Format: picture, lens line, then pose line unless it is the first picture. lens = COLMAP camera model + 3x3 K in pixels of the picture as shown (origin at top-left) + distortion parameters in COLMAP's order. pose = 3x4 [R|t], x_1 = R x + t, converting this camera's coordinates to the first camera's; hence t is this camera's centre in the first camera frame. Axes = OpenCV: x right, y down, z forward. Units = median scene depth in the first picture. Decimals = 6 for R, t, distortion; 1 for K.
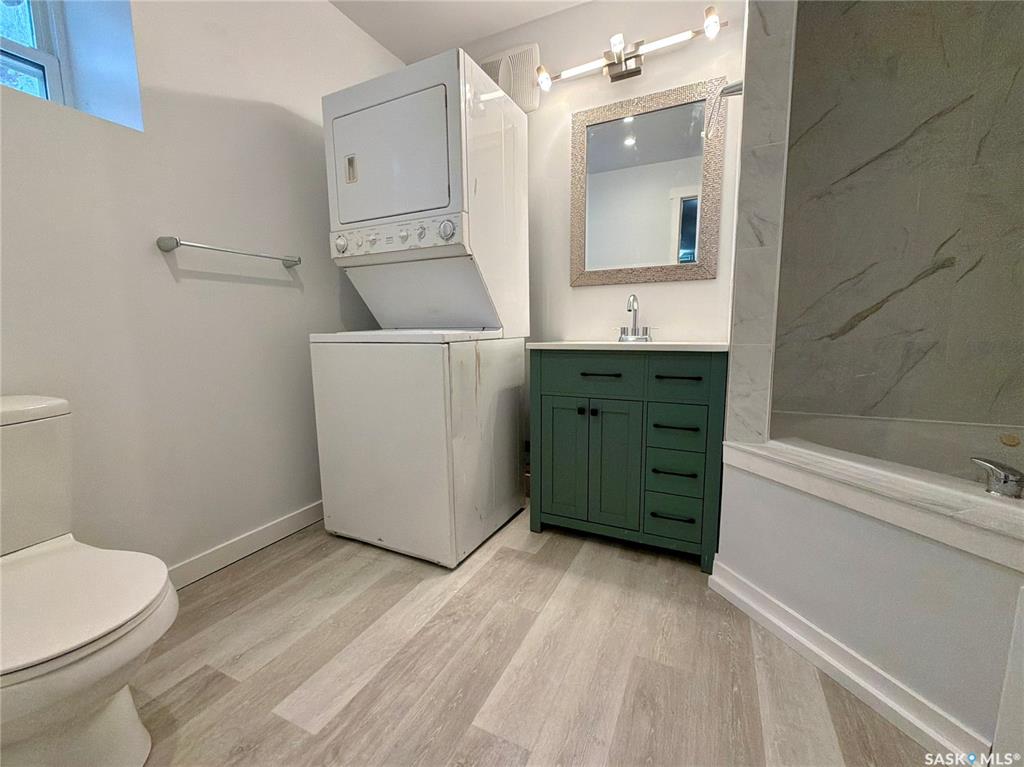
lens RADIAL K [[423.4, 0, 497.3], [0, 423.4, 386.5], [0, 0, 1]] dist [-0.000679, -0.000360]
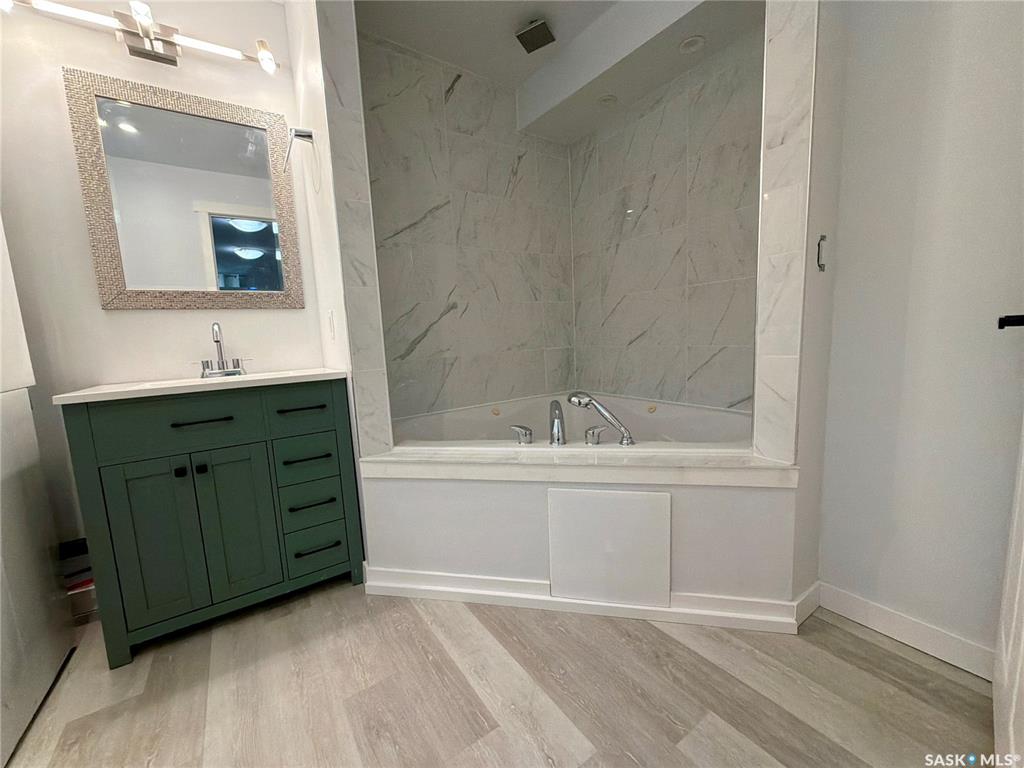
lens RADIAL K [[423.4, 0, 497.3], [0, 423.4, 387.0], [0, 0, 1]] dist [-0.000679, -0.000360]
pose [[0.480204, -0.128495, 0.867694, -0.200633], [0.163082, 0.985044, 0.055619, -0.051110], [-0.861863, 0.114796, 0.493977, 0.113938]]
